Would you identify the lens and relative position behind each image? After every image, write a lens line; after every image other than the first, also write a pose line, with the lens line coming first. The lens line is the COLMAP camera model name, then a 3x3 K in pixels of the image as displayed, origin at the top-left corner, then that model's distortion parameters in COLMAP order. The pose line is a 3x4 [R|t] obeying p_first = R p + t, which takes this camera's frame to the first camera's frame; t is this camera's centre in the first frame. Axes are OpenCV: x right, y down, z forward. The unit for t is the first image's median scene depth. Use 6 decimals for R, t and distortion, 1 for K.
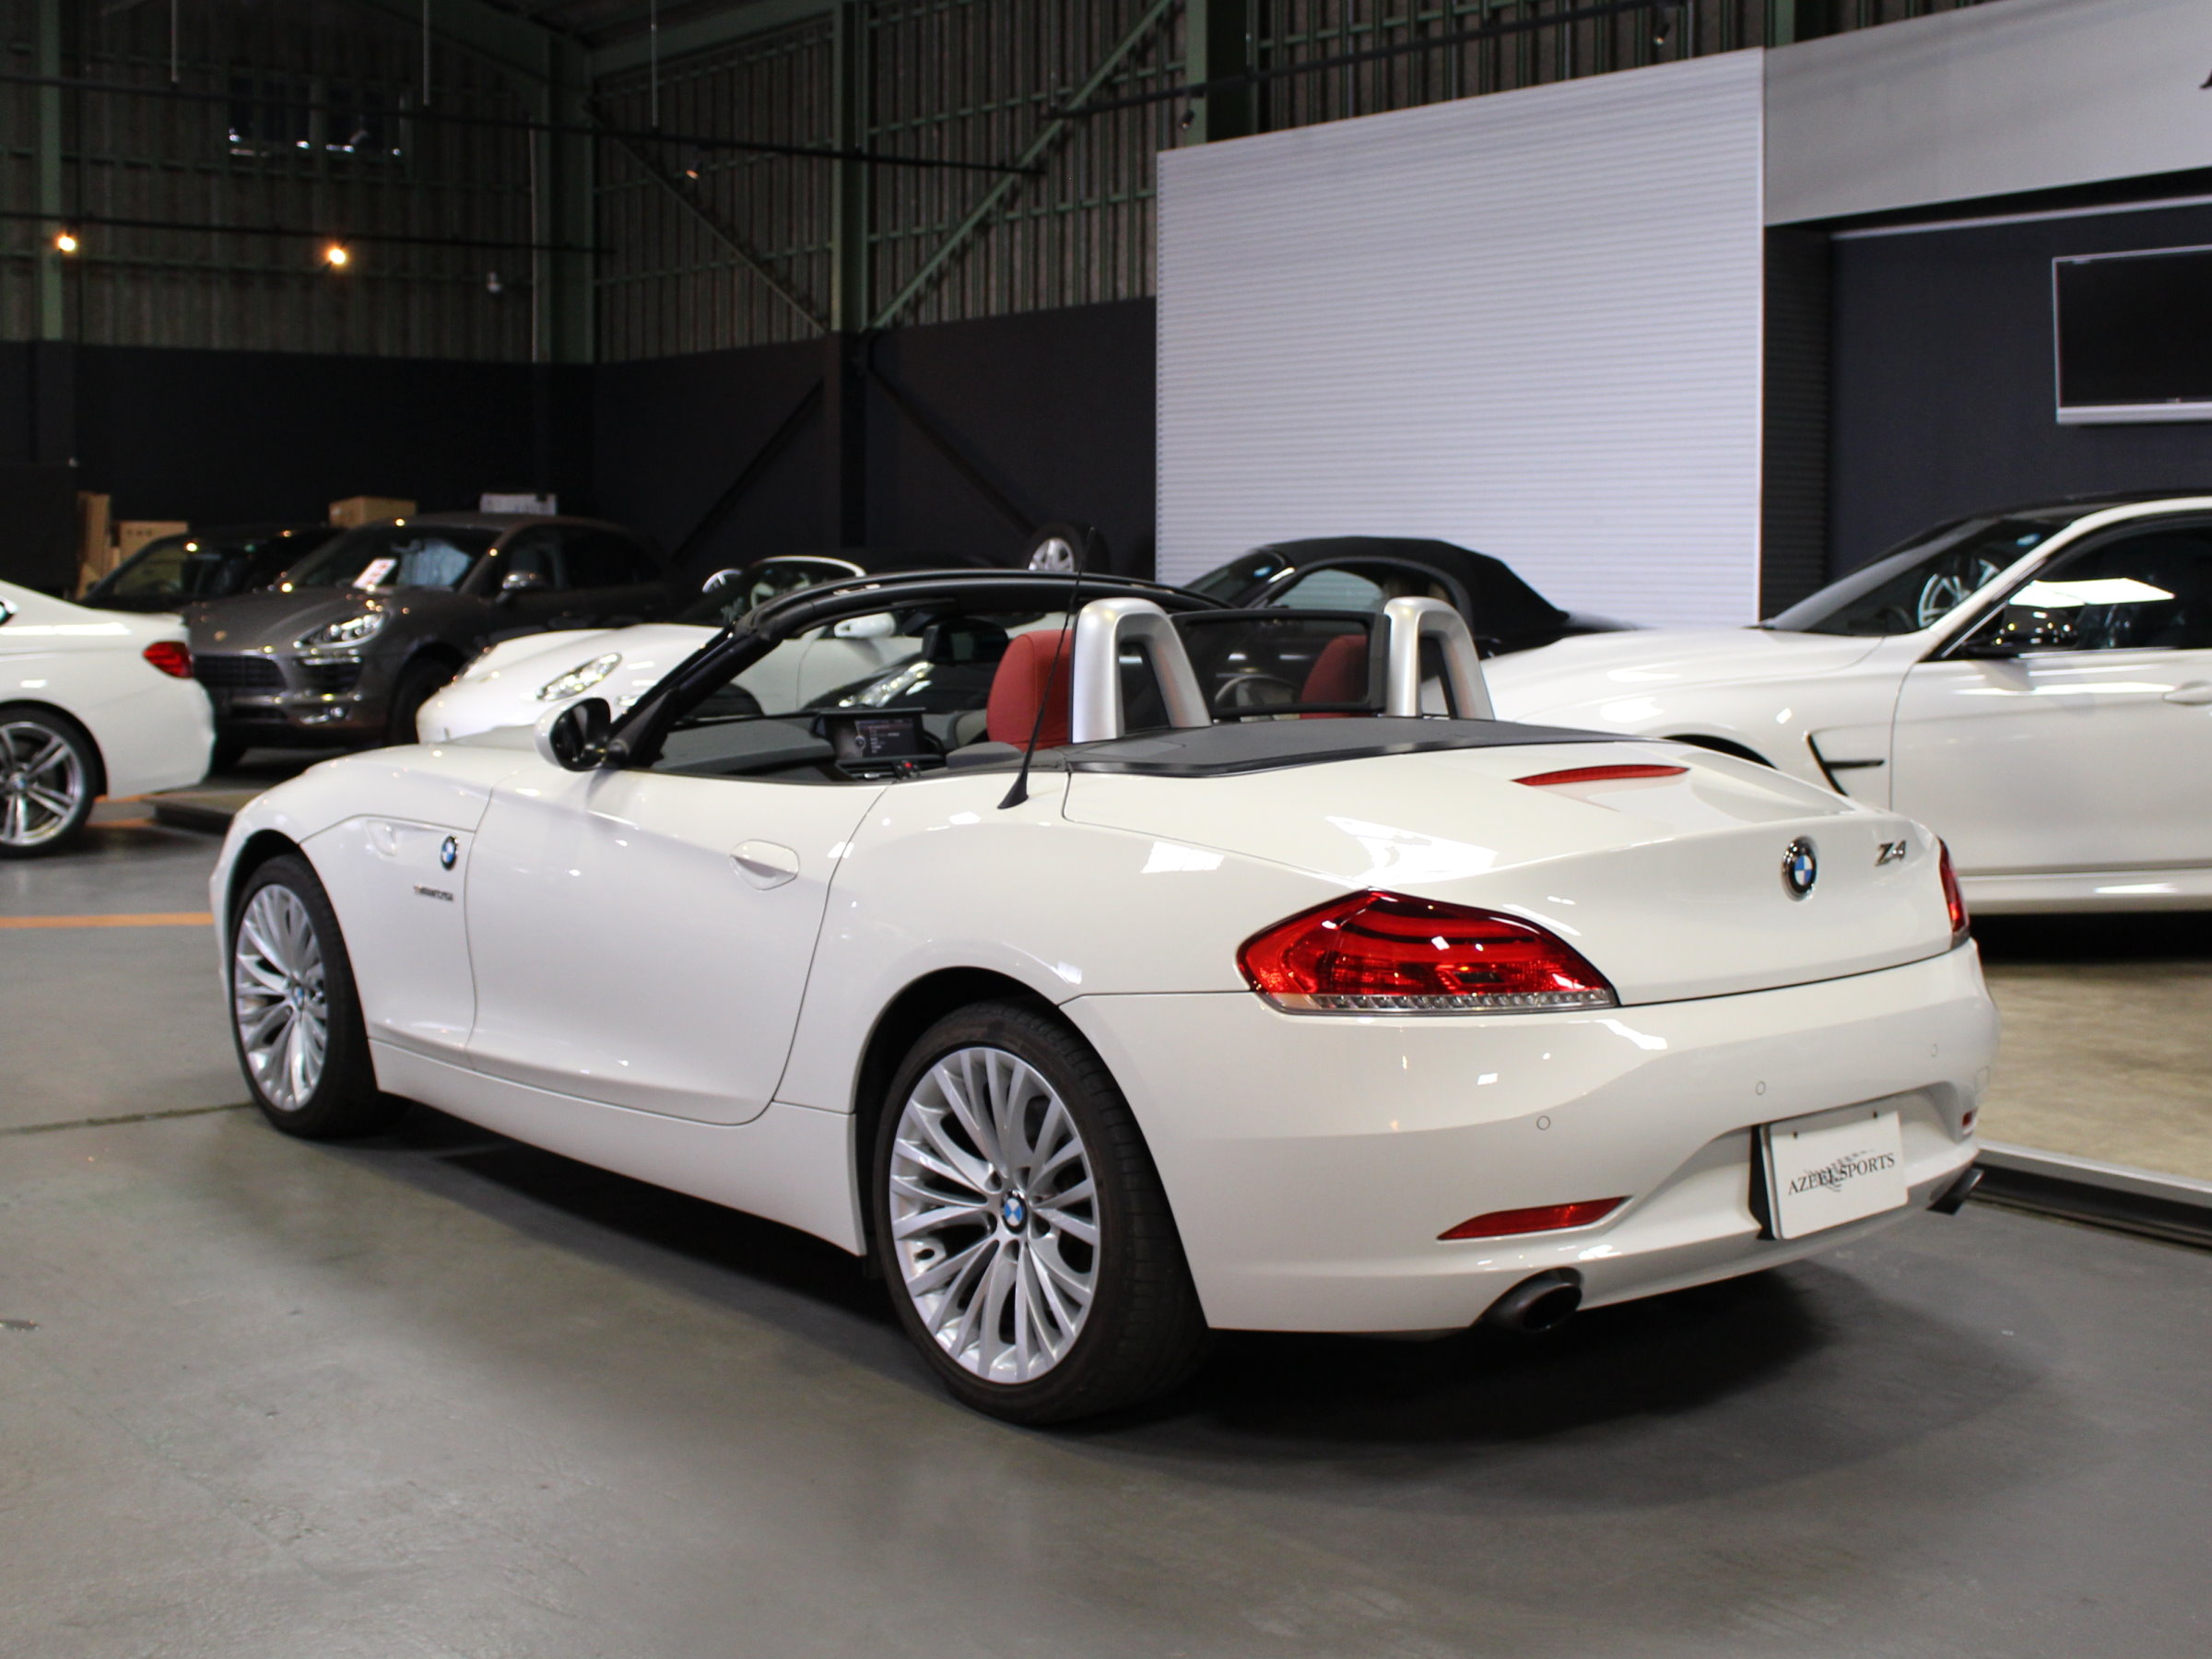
lens RADIAL K [[2607.3, 0, 1086.4], [0, 2607.3, 854.3], [0, 0, 1]] dist [-0.077306, 0.025683]
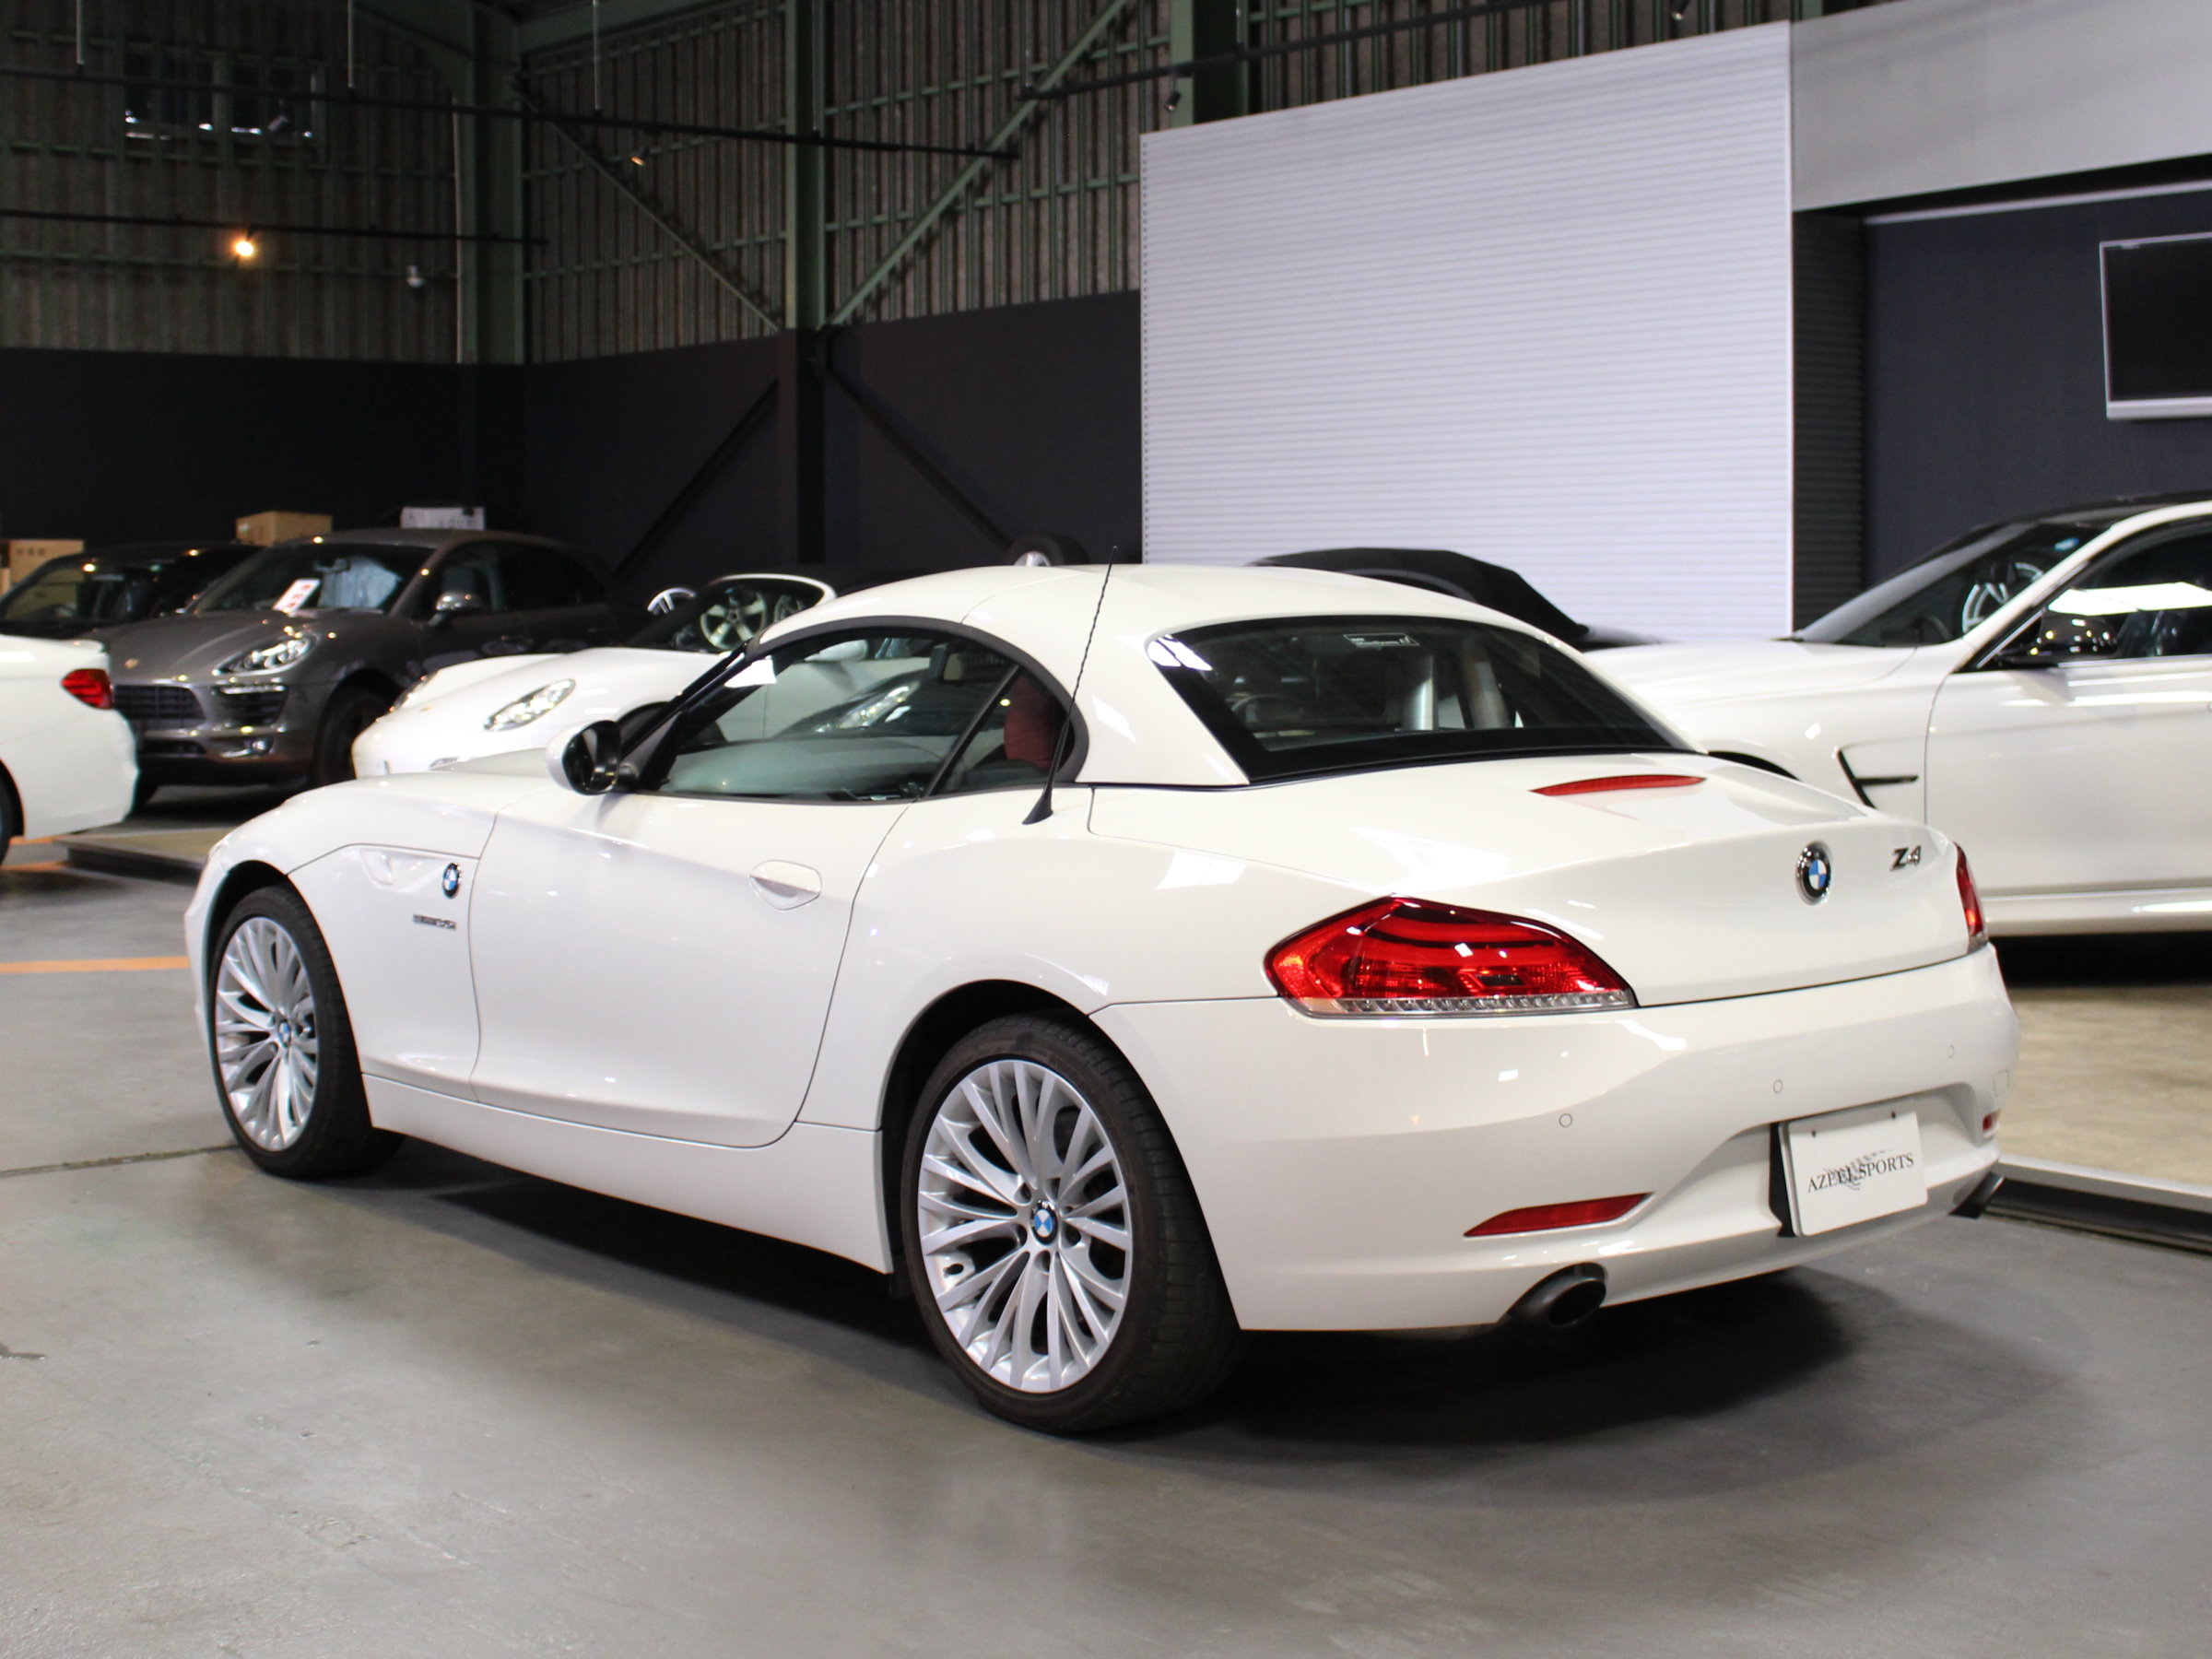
lens RADIAL K [[2942.0, 0, 1106.0], [0, 2942.0, 829.5], [0, 0, 1]] dist [-0.010377, -0.101593]
pose [[0.999769, -0.010268, 0.018903, -0.012181], [0.010750, 0.999615, -0.025574, 0.007345], [-0.018634, 0.025771, 0.999494, -0.073885]]
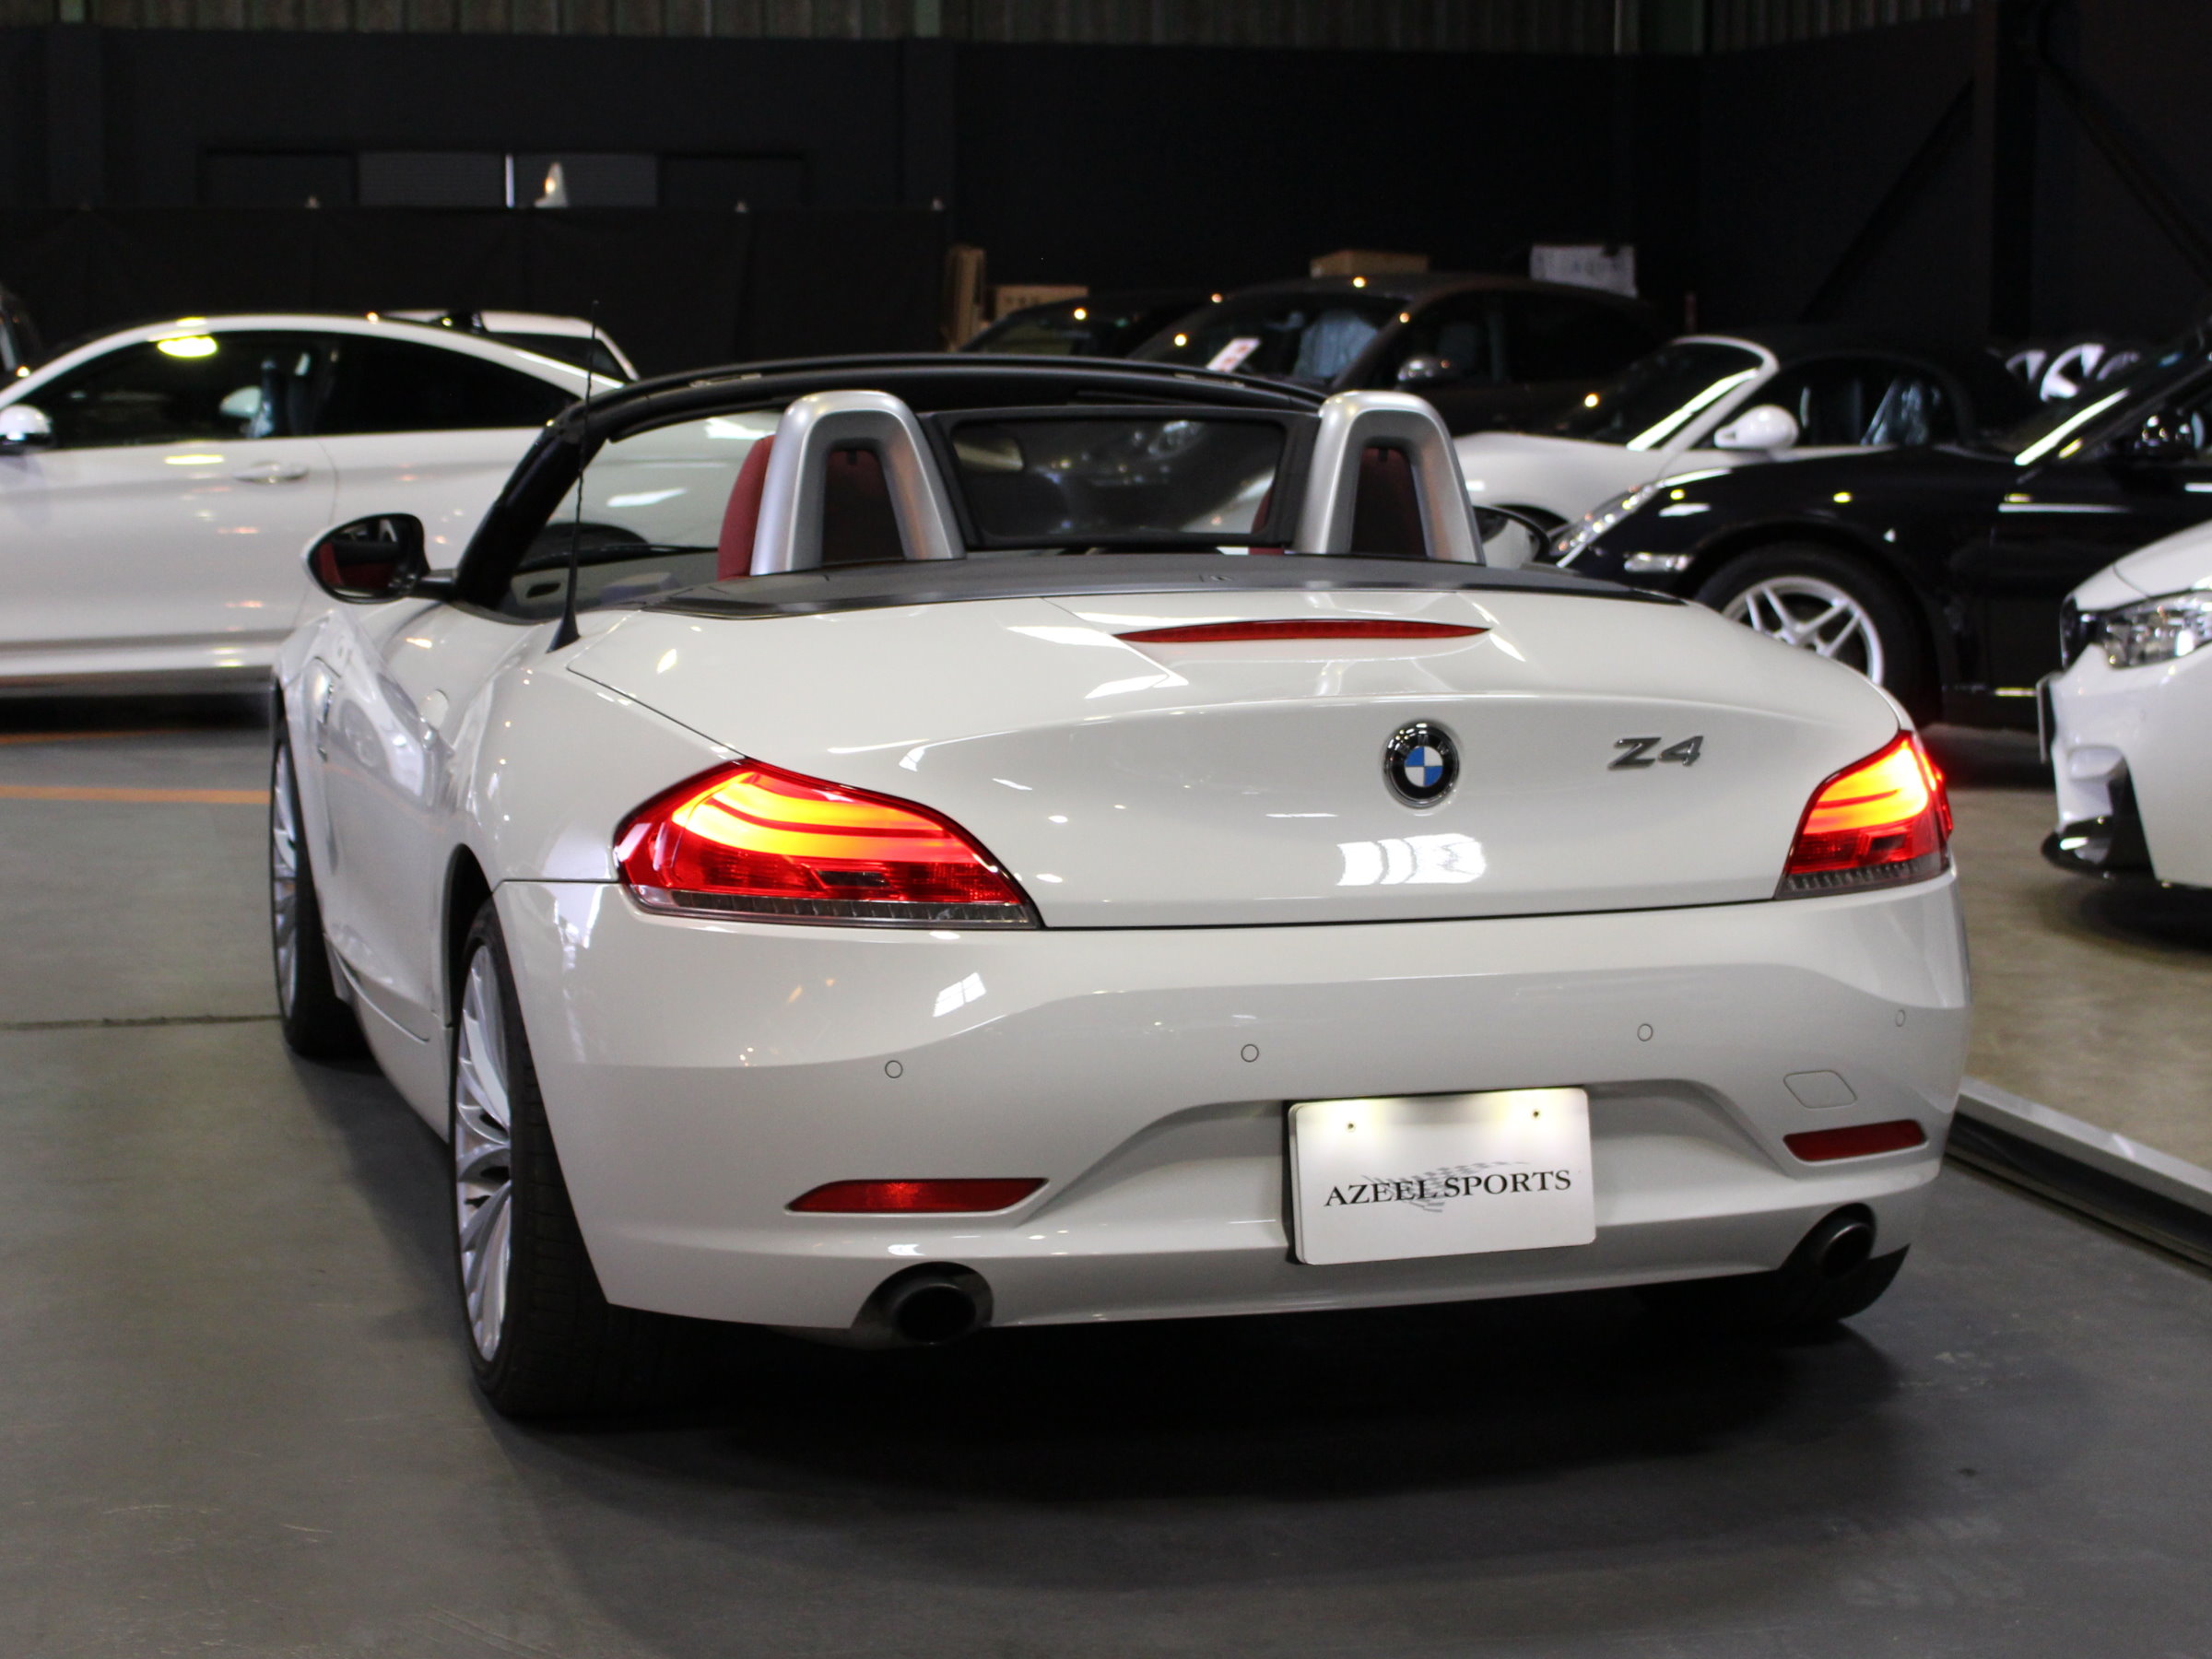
lens RADIAL K [[4126.8, 0, 1456.1], [0, 4126.8, 829.0], [0, 0, 1]] dist [-0.181583, 1.419860]
pose [[0.921244, 0.047190, -0.386112, 0.357653], [-0.045499, 0.998873, 0.013523, 0.003730], [0.386315, 0.005109, 0.922353, -0.029075]]
